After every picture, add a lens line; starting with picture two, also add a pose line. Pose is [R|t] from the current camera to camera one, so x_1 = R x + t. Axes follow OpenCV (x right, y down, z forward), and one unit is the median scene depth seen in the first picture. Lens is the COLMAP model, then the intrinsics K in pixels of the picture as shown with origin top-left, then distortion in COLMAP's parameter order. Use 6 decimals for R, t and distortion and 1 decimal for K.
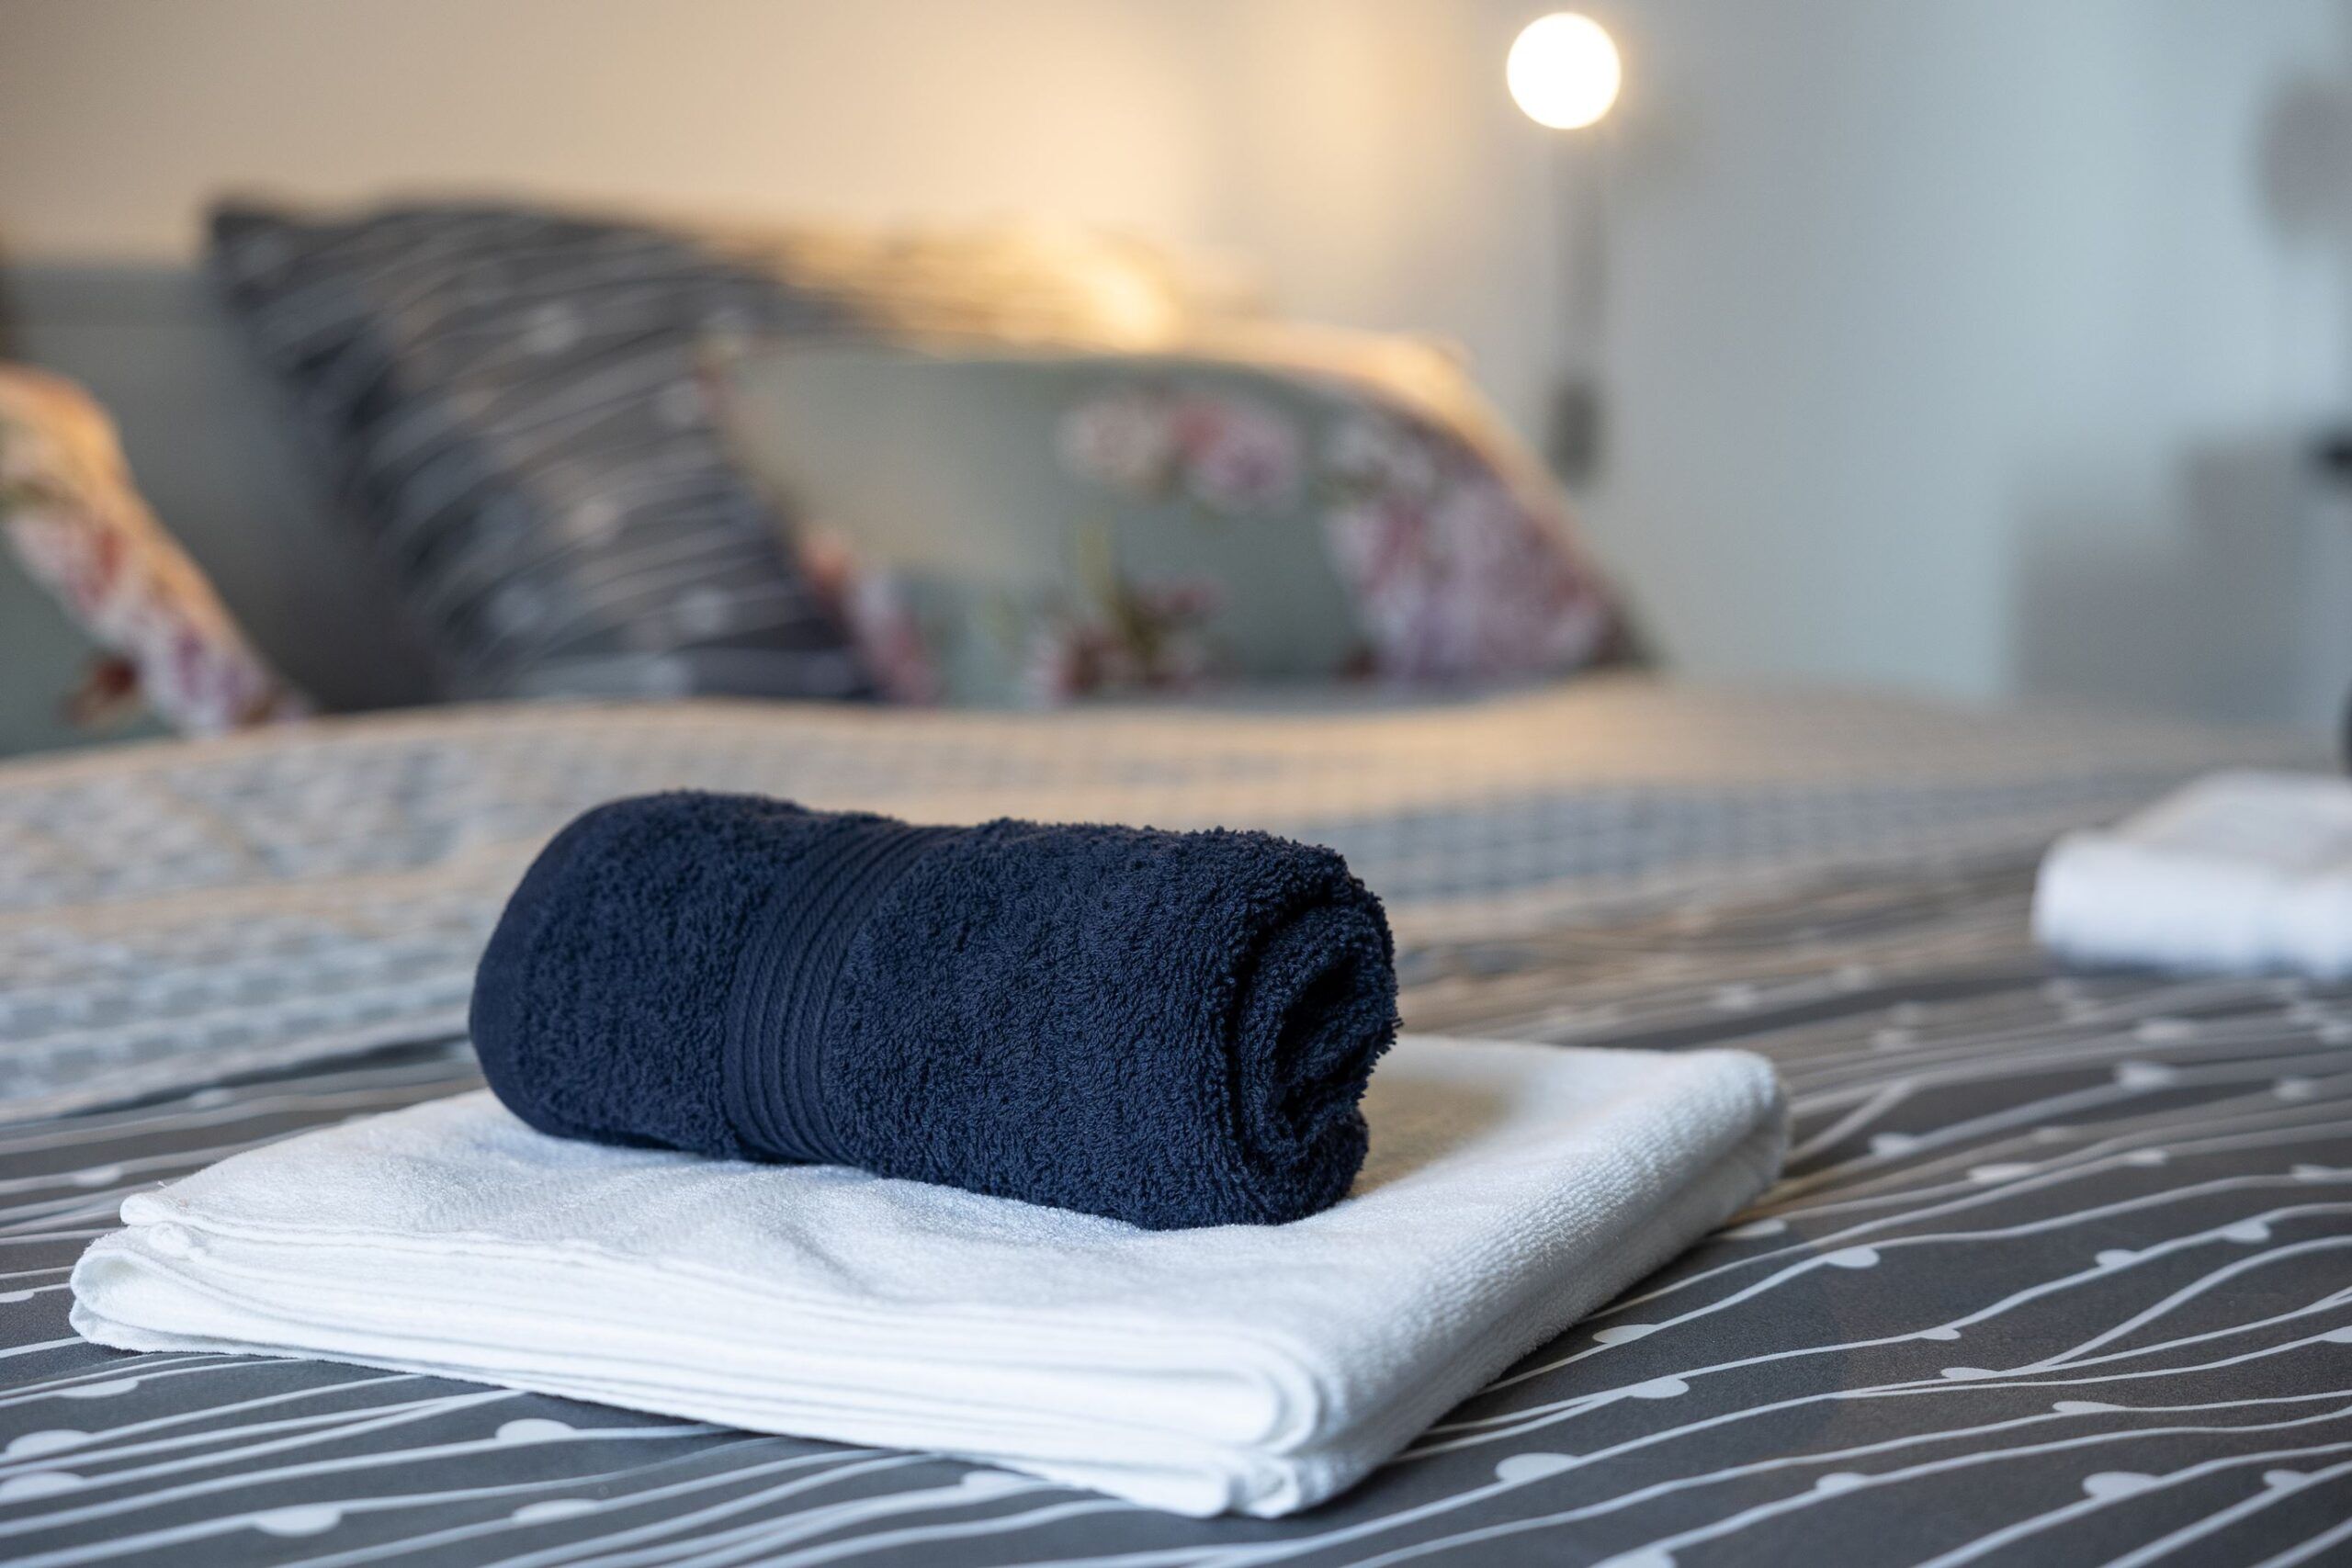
lens RADIAL K [[4129.6, 0, 1176.0], [0, 4129.6, 784.0], [0, 0, 1]] dist [0.009720, -0.052119]
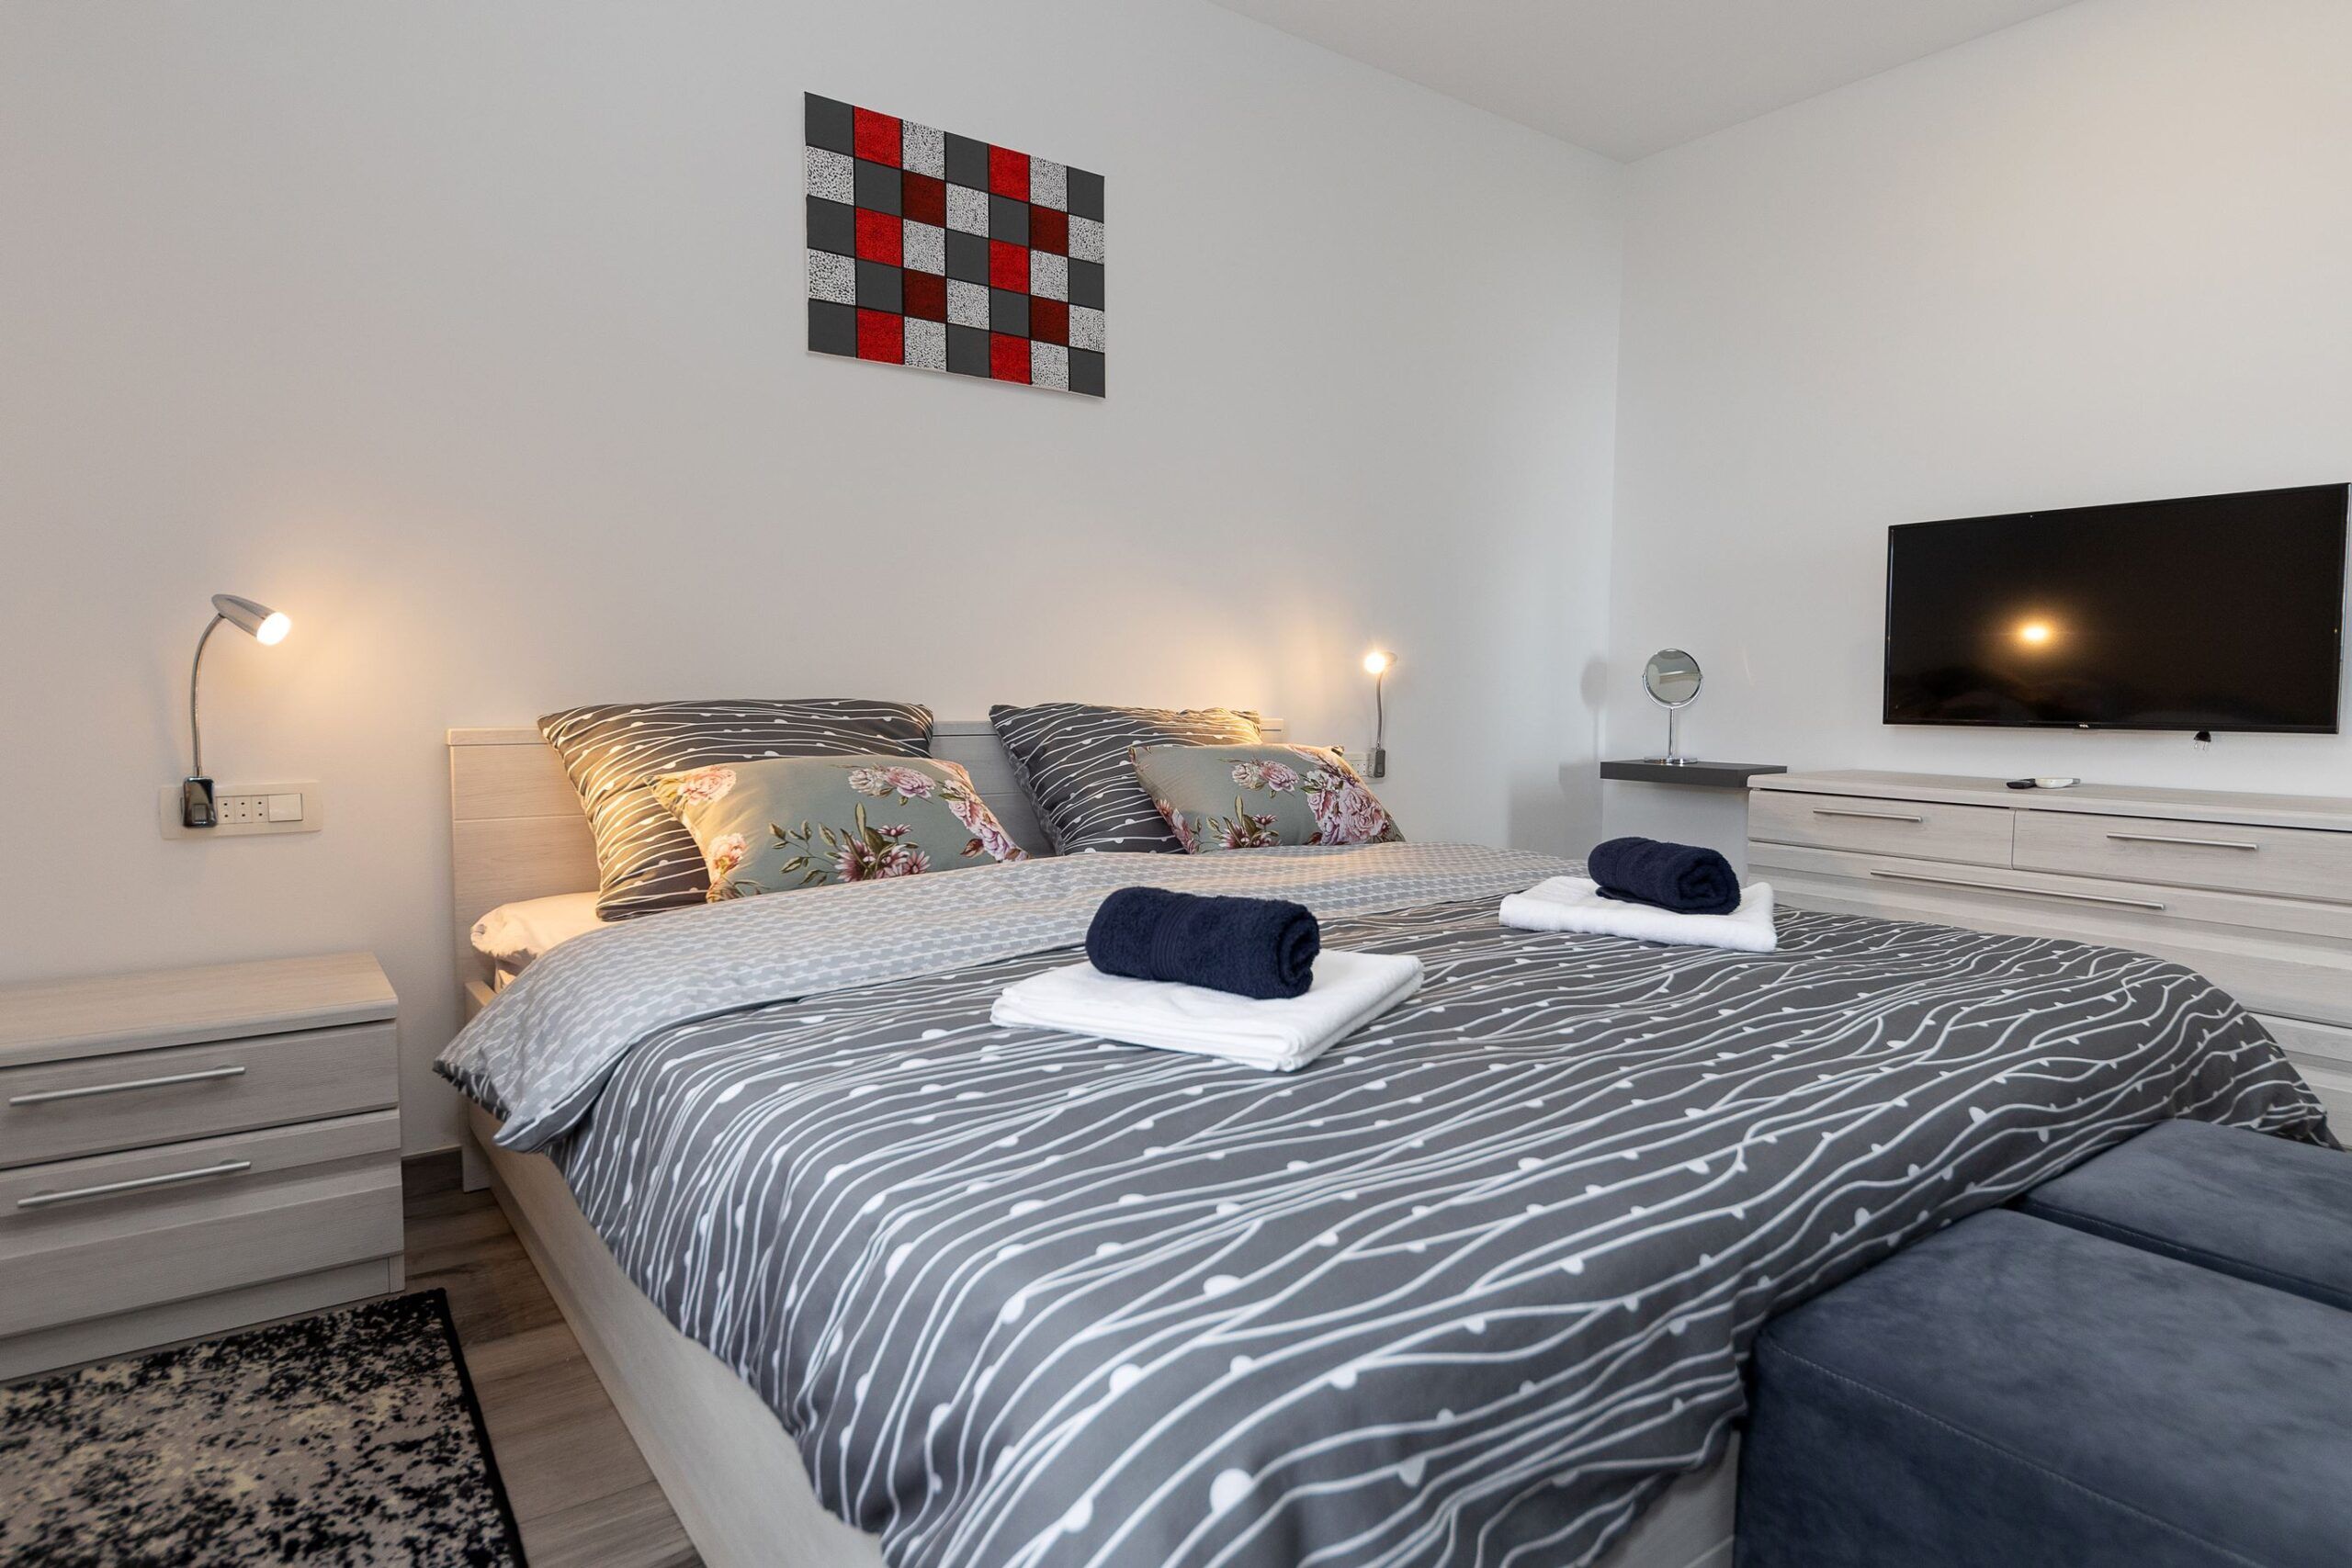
lens RADIAL K [[1265.7, 0, 1176.0], [0, 1265.7, 784.0], [0, 0, 1]] dist [0.006956, 0.001022]
pose [[0.997745, 0.001802, -0.067097, -0.002454], [-0.005715, 0.998290, -0.058177, -0.021230], [0.066877, 0.058429, 0.996049, -0.175173]]
